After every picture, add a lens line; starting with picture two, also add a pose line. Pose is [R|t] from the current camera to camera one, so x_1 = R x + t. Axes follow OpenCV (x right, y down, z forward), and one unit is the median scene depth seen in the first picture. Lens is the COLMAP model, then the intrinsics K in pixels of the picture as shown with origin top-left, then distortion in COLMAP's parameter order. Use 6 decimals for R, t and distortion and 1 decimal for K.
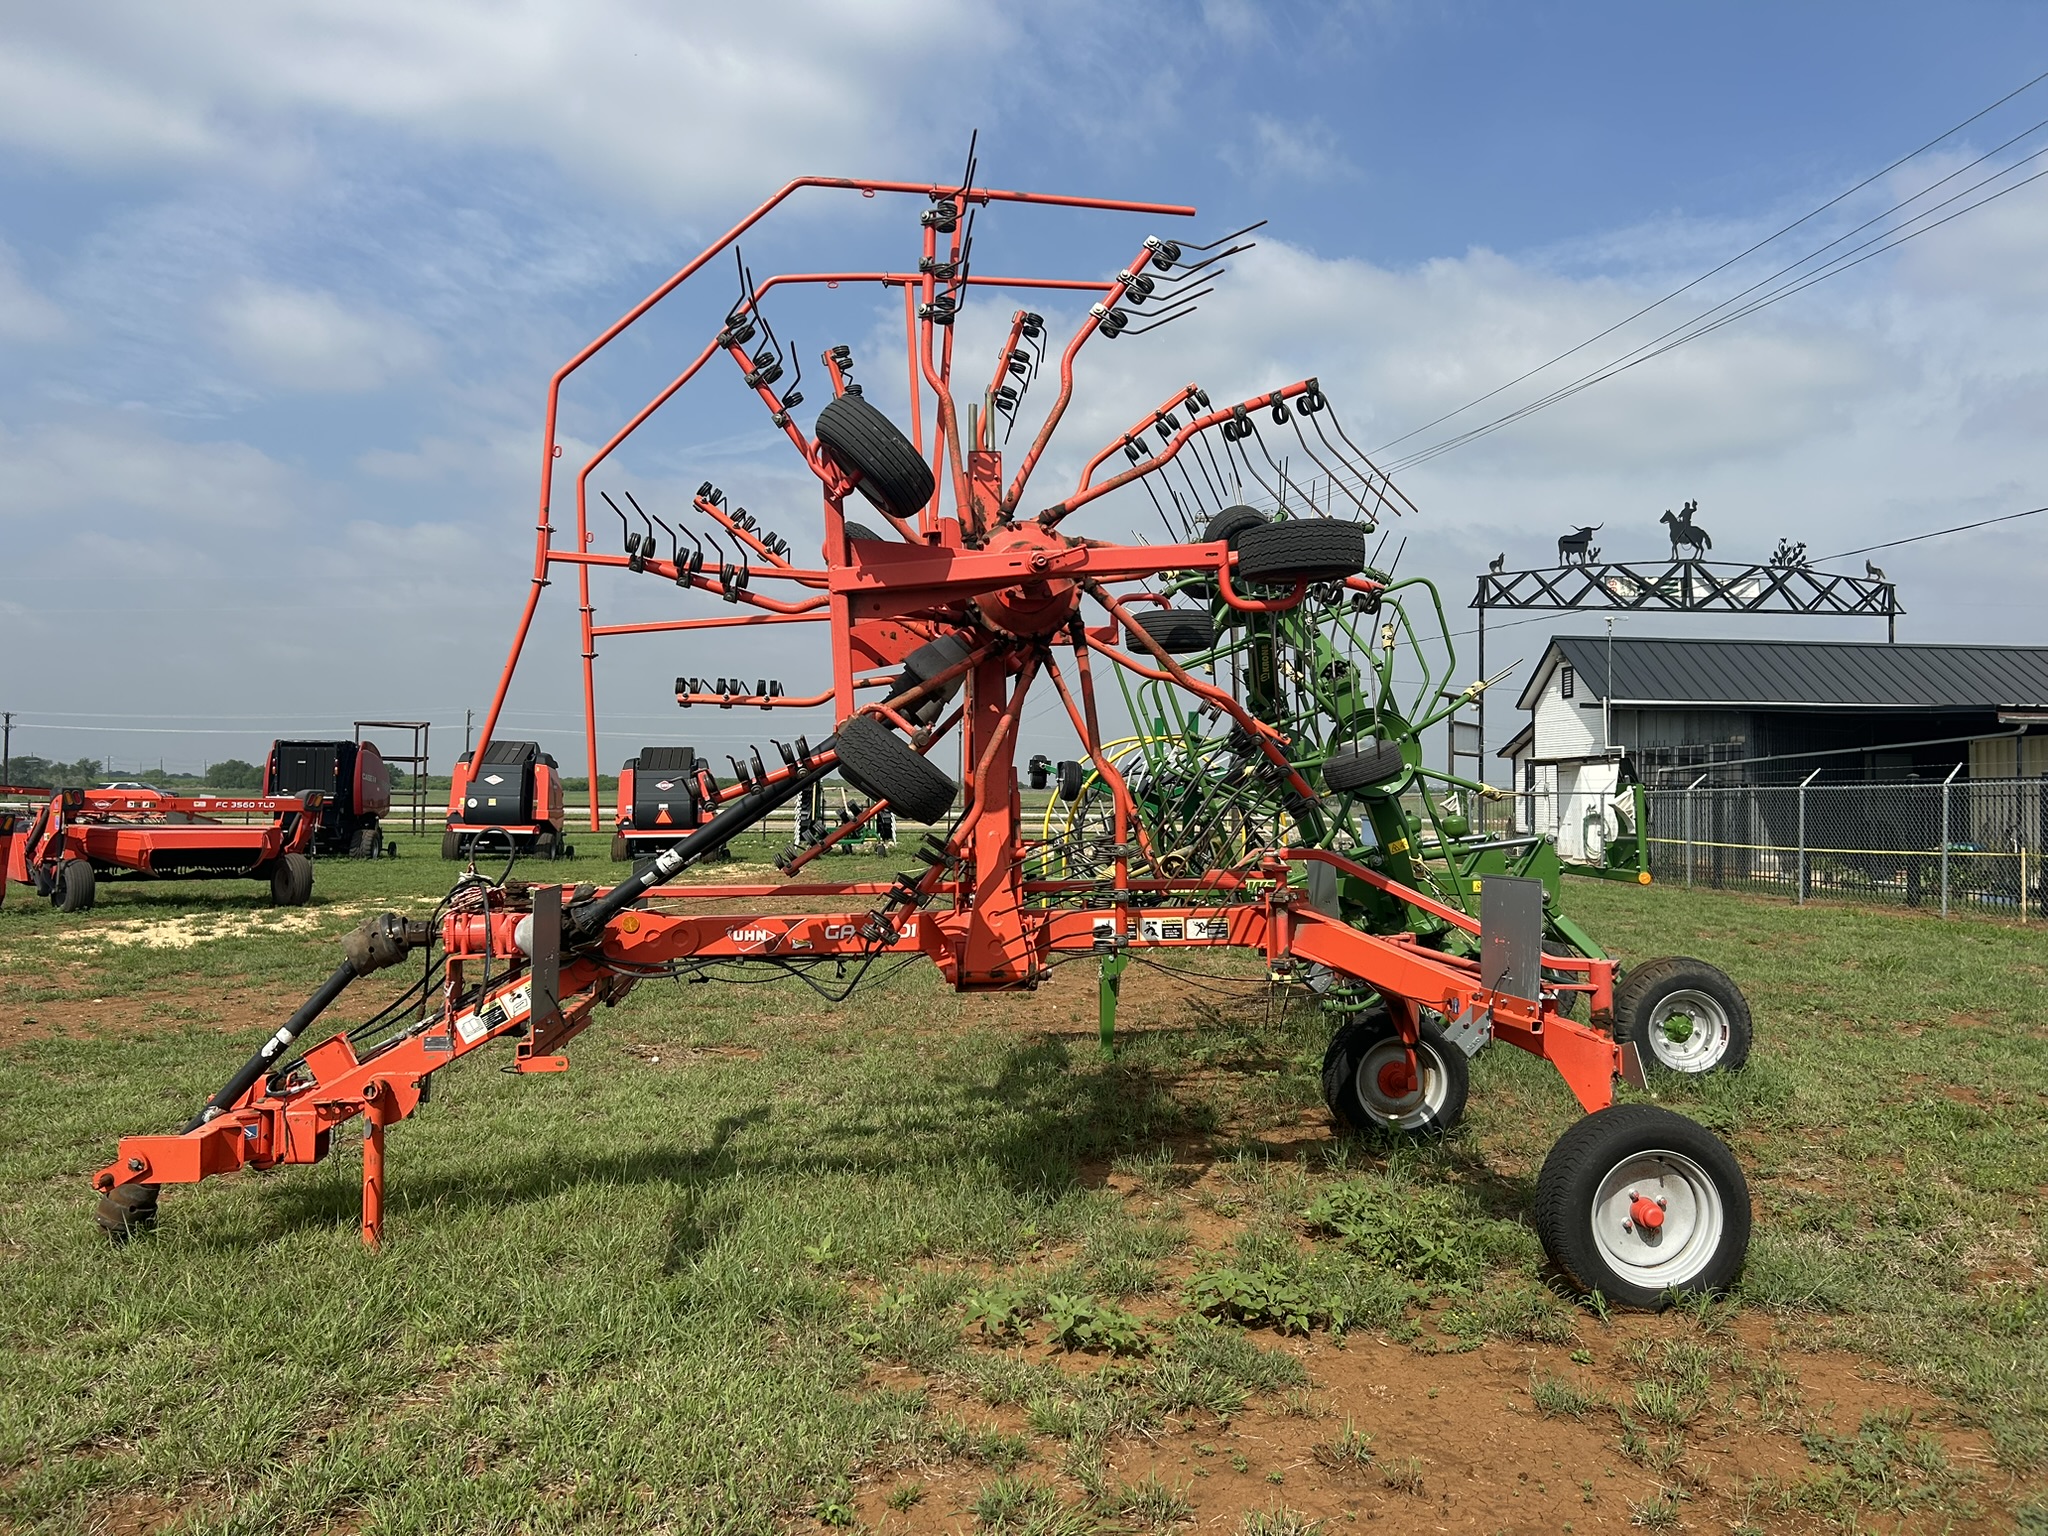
lens RADIAL K [[1549.9, 0, 1002.9], [0, 1549.9, 733.4], [0, 0, 1]] dist [0.050194, -0.049069]
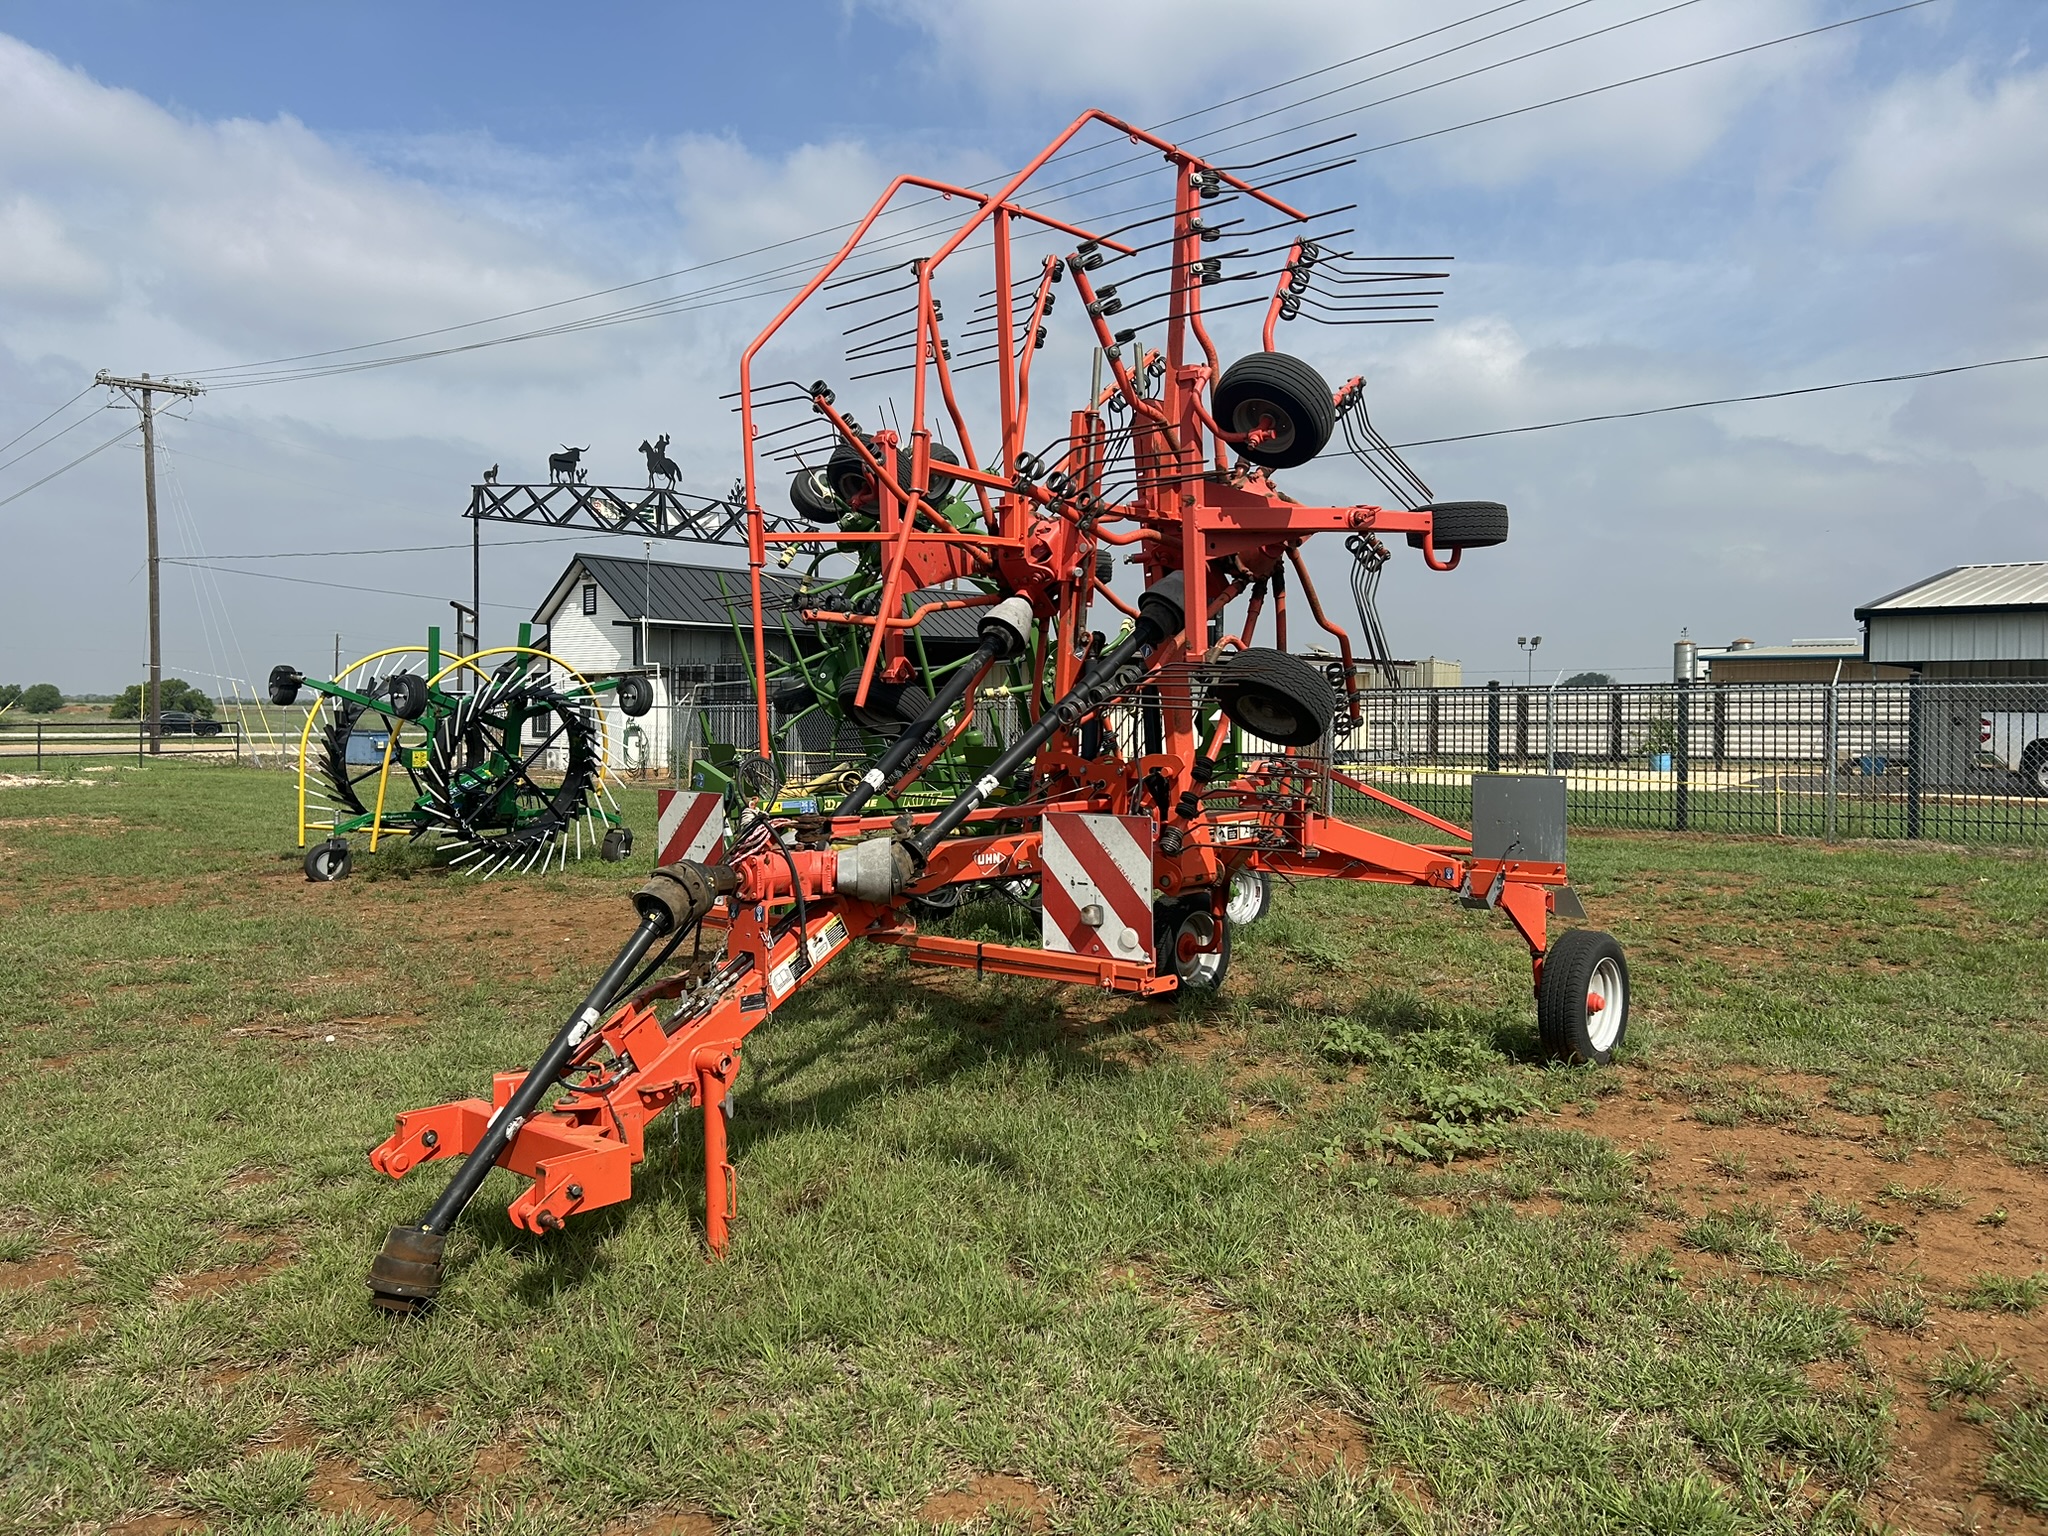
lens RADIAL K [[1549.9, 0, 1027.9], [0, 1549.9, 728.0], [0, 0, 1]] dist [0.050194, -0.049069]
pose [[0.739353, -0.010712, 0.673233, -0.099794], [-0.025191, 0.998733, 0.043557, 0.000235], [-0.672847, -0.049163, 0.738147, 0.030534]]
